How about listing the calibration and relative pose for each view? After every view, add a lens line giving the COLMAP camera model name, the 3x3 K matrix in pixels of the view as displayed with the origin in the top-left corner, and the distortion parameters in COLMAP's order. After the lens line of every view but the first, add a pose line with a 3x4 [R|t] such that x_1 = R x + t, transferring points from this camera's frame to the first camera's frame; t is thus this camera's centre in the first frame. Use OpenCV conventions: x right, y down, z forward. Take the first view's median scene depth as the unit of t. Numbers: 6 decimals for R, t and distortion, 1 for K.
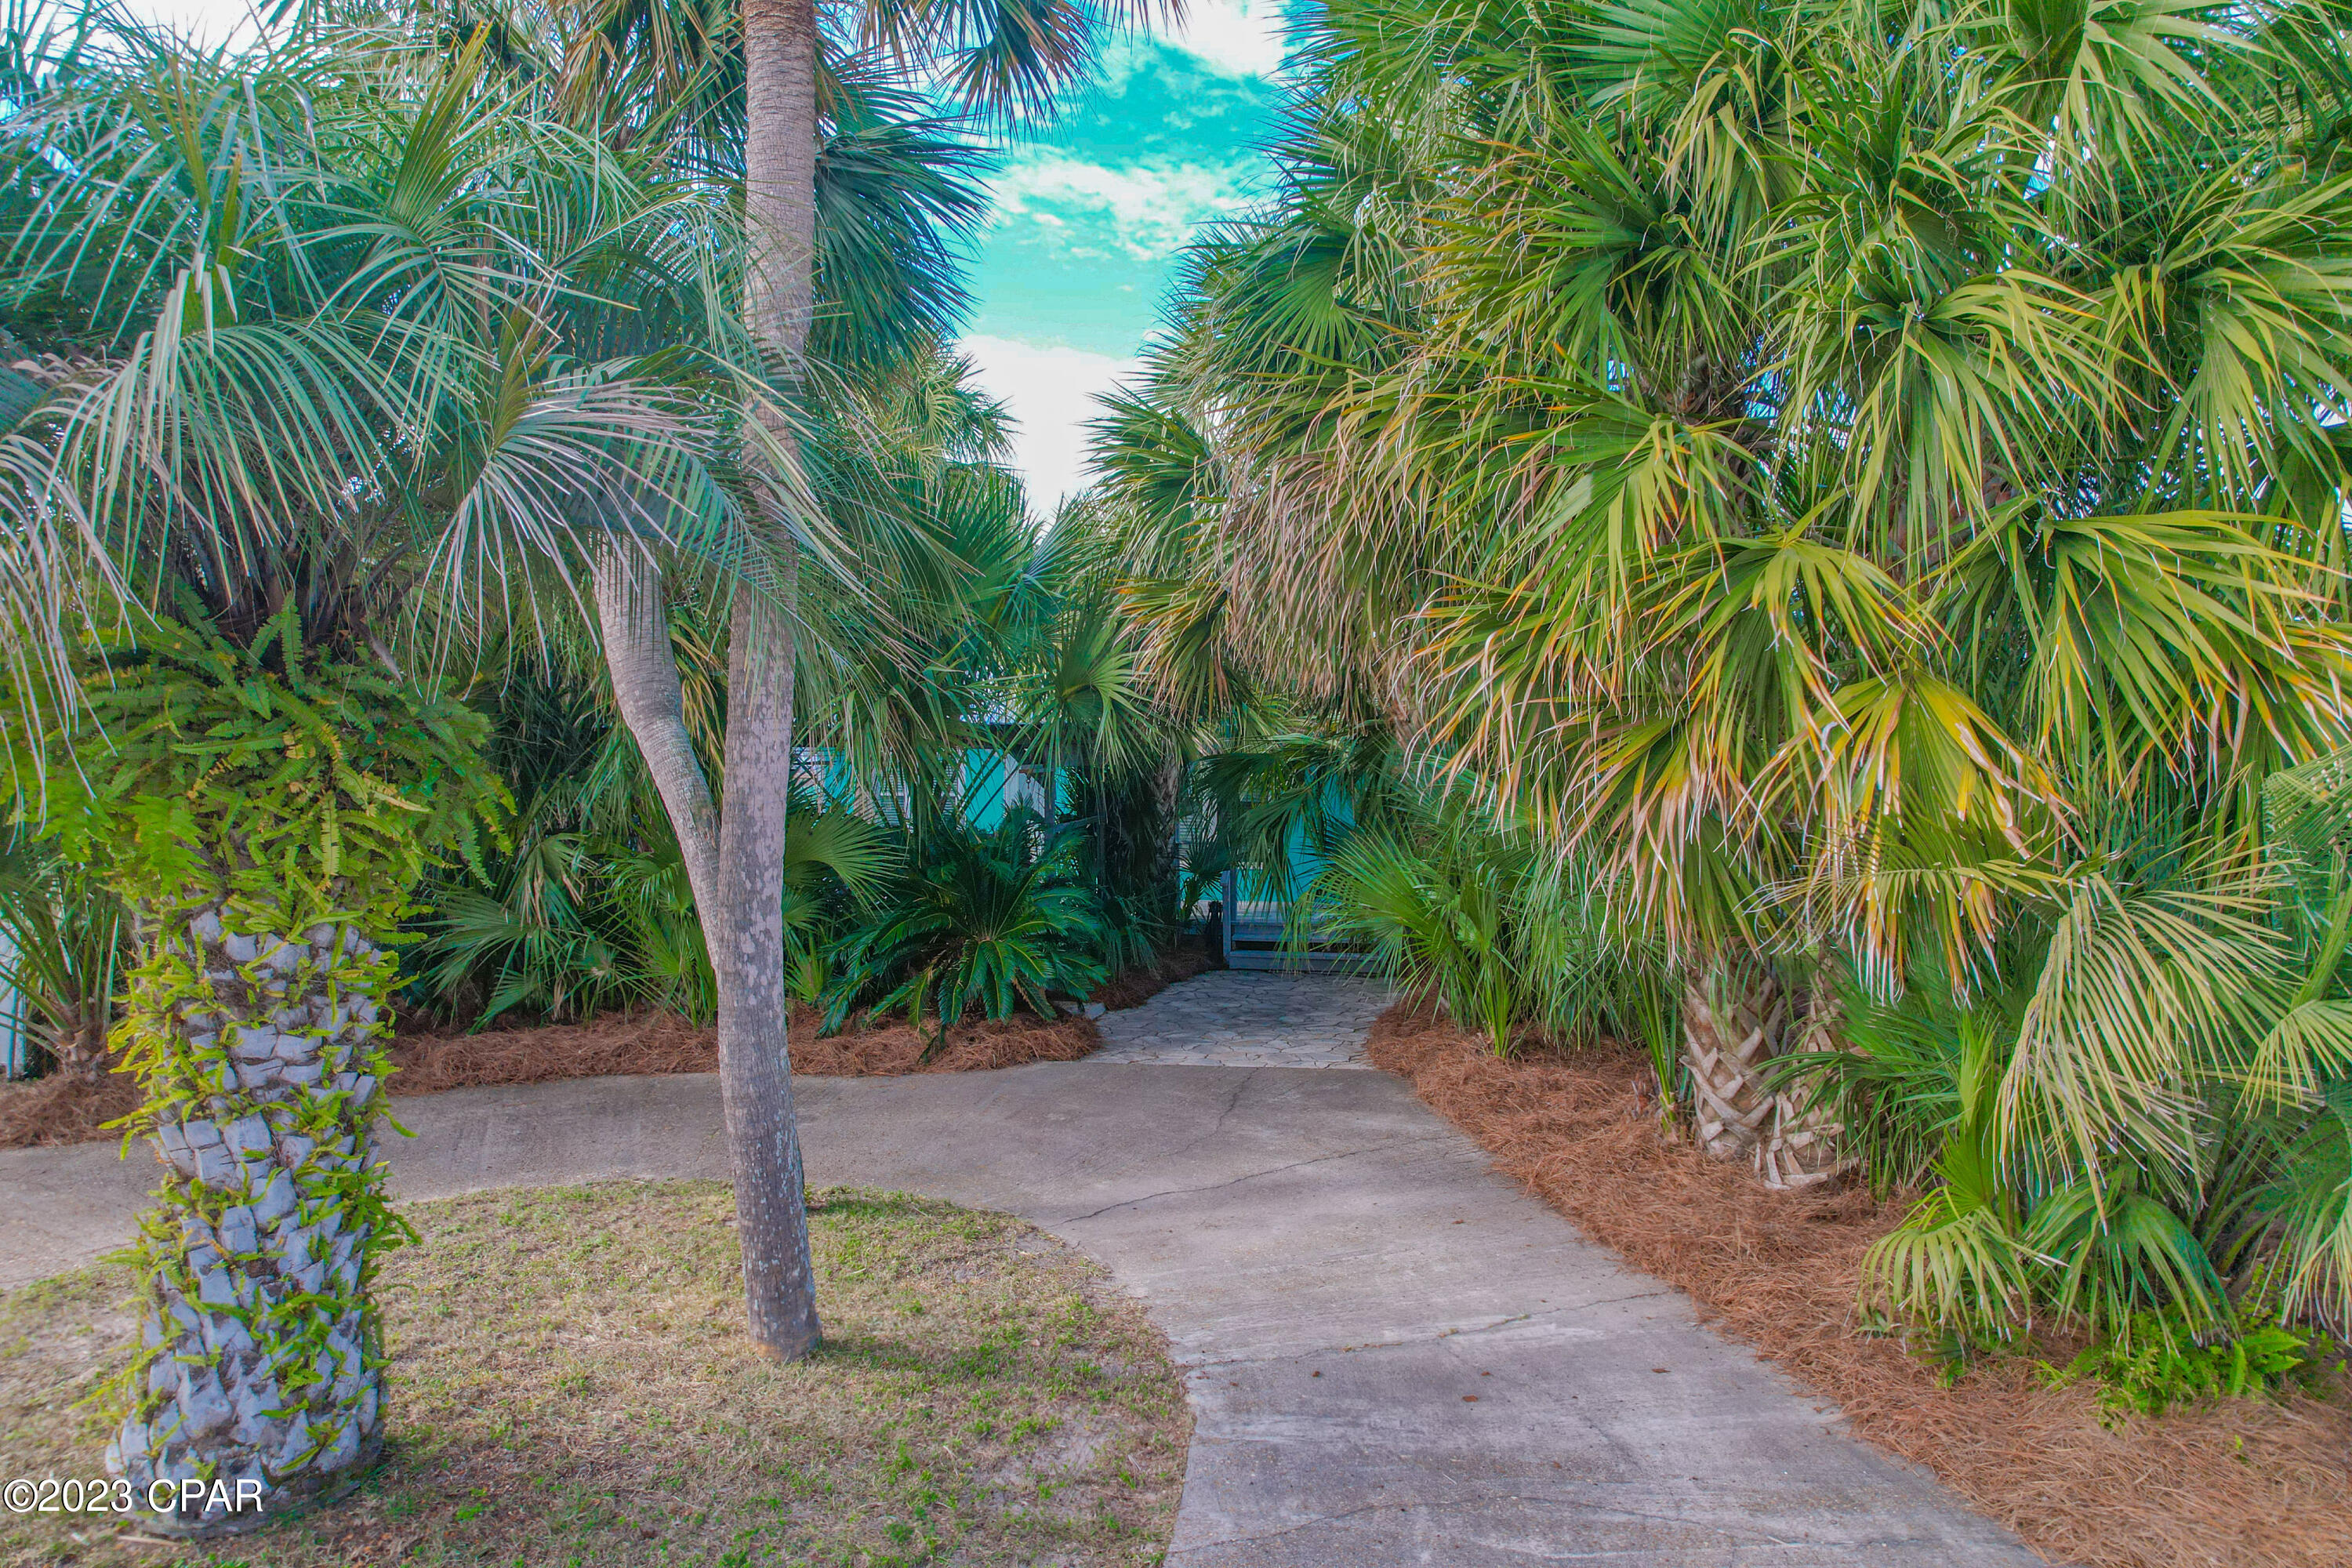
lens RADIAL K [[1506.2, 0, 1176.0], [0, 1506.2, 784.0], [0, 0, 1]] dist [-0.062780, 0.044051]
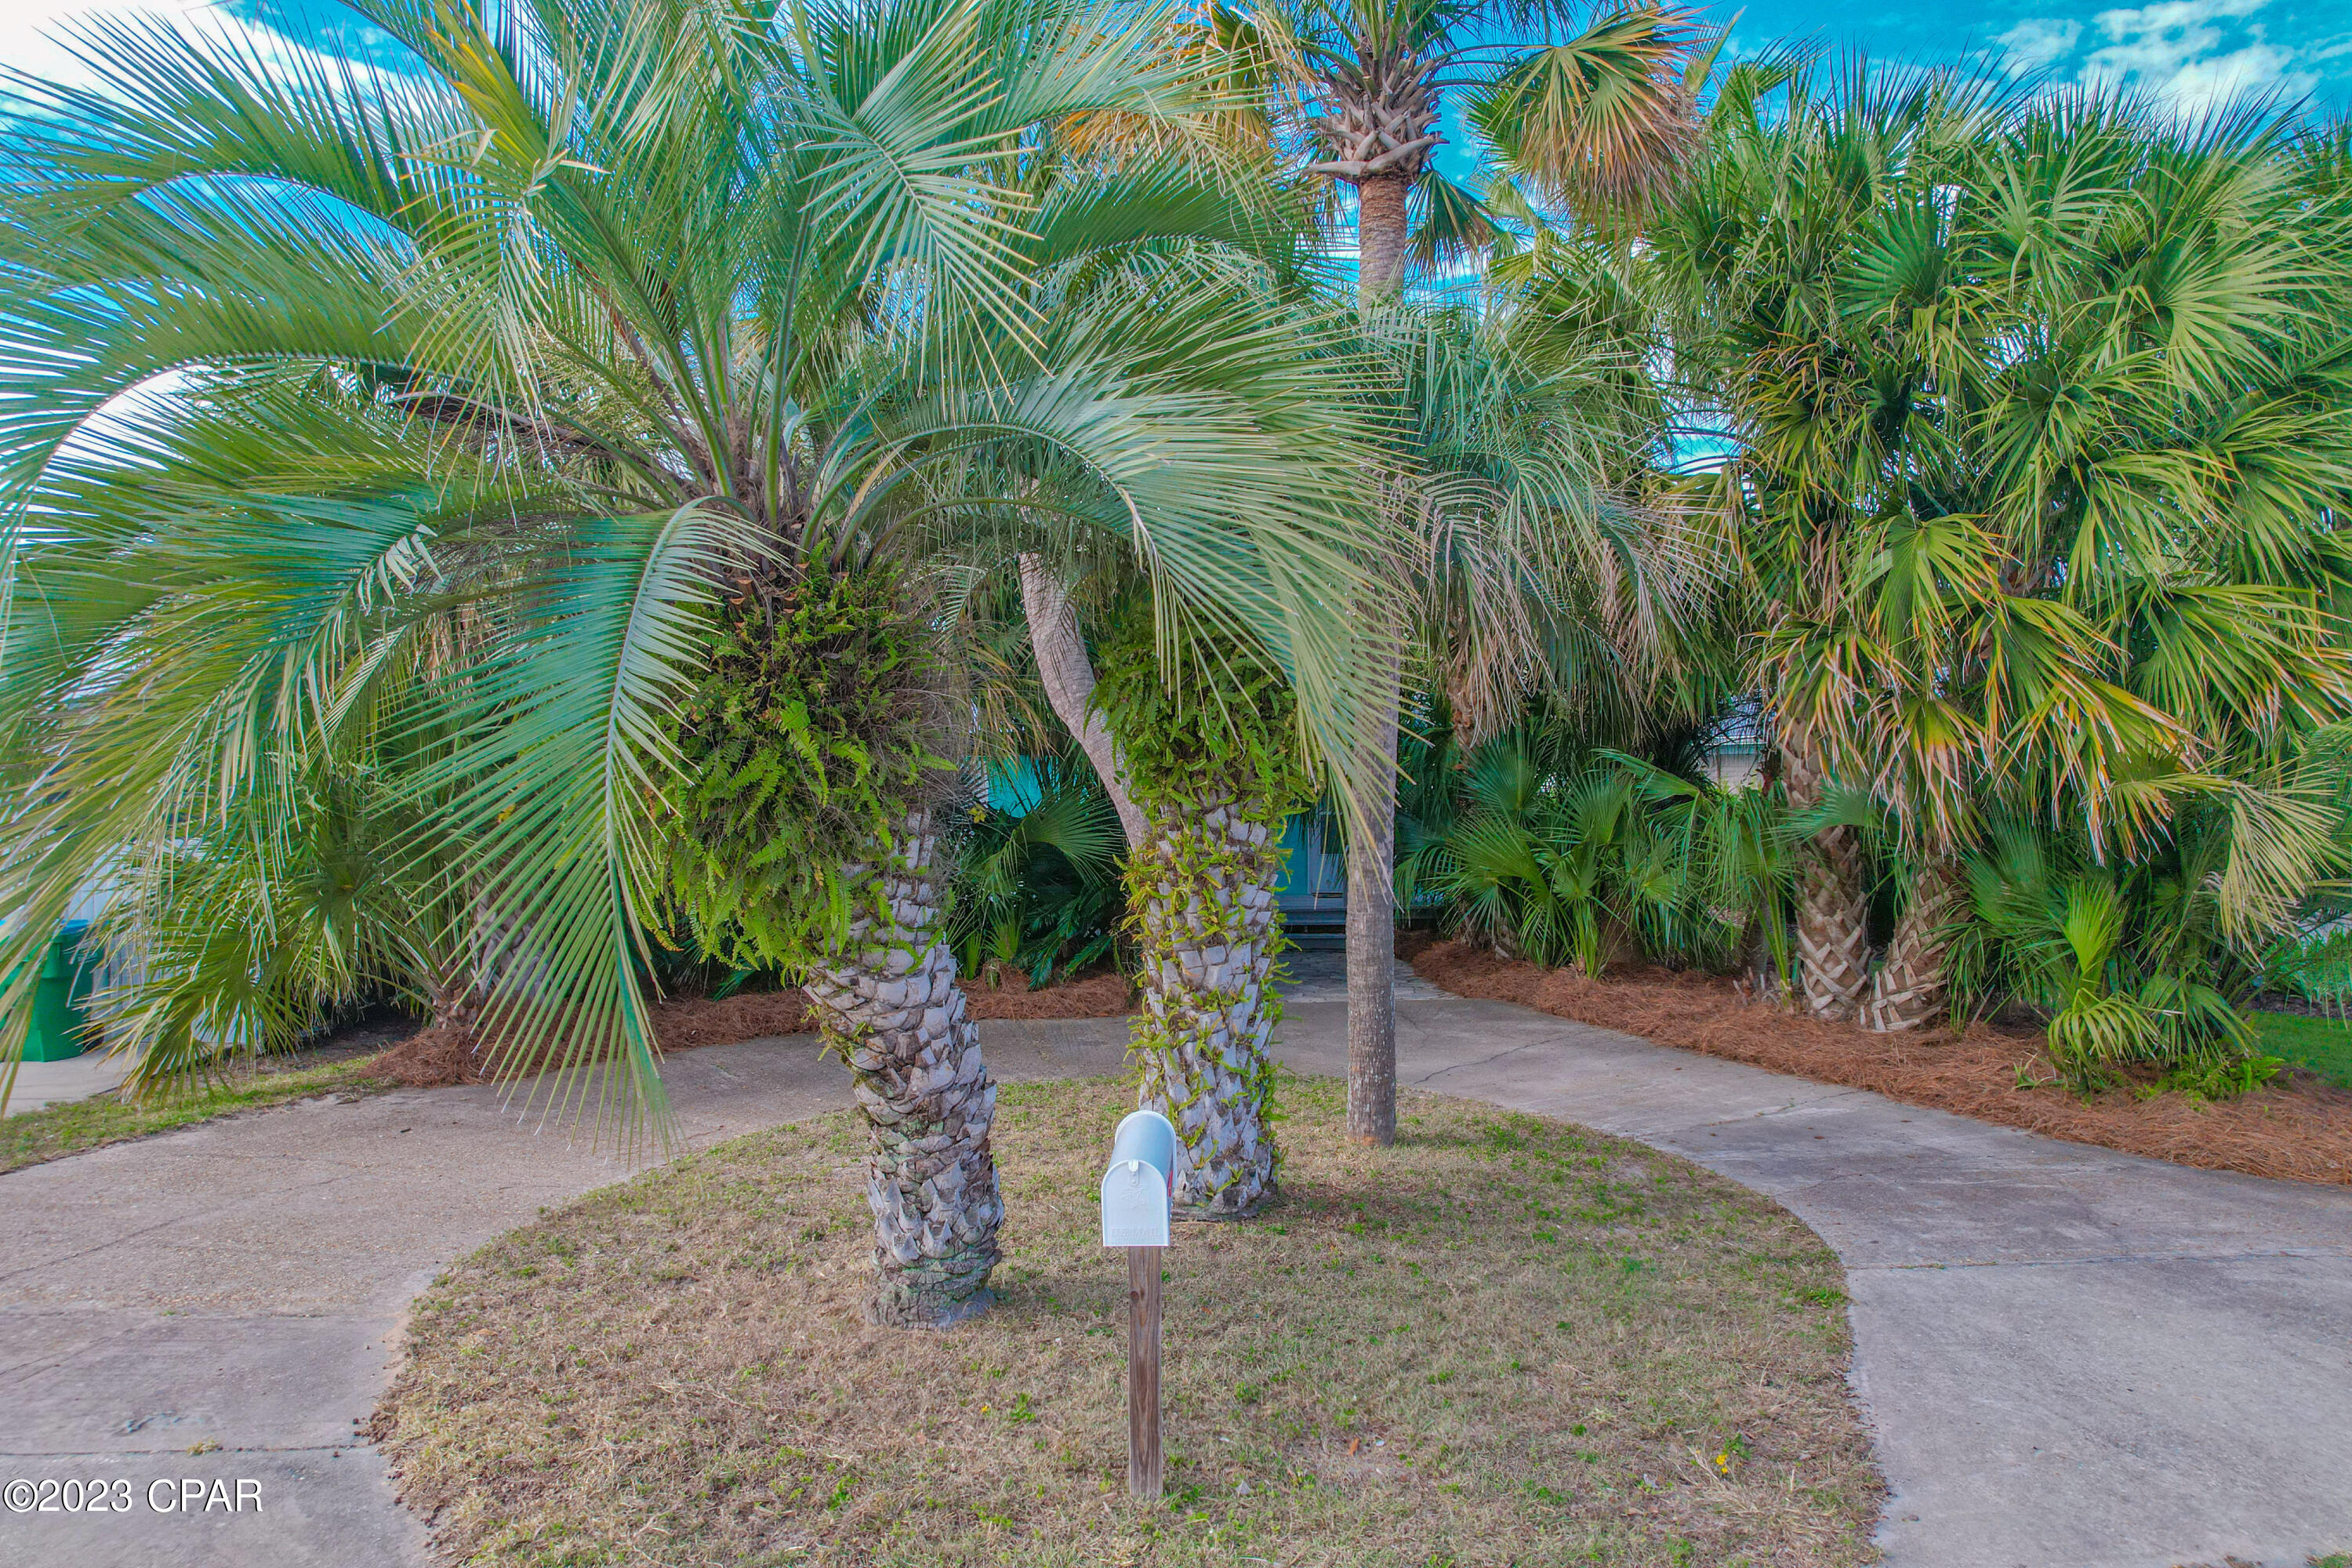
lens RADIAL K [[1499.7, 0, 1180.0], [0, 1499.7, 799.6], [0, 0, 1]] dist [-0.069494, 0.060720]
pose [[0.974651, -0.001886, 0.223723, -0.575972], [0.005568, 0.999859, -0.015828, 0.057412], [-0.223662, 0.016672, 0.974524, -0.263347]]
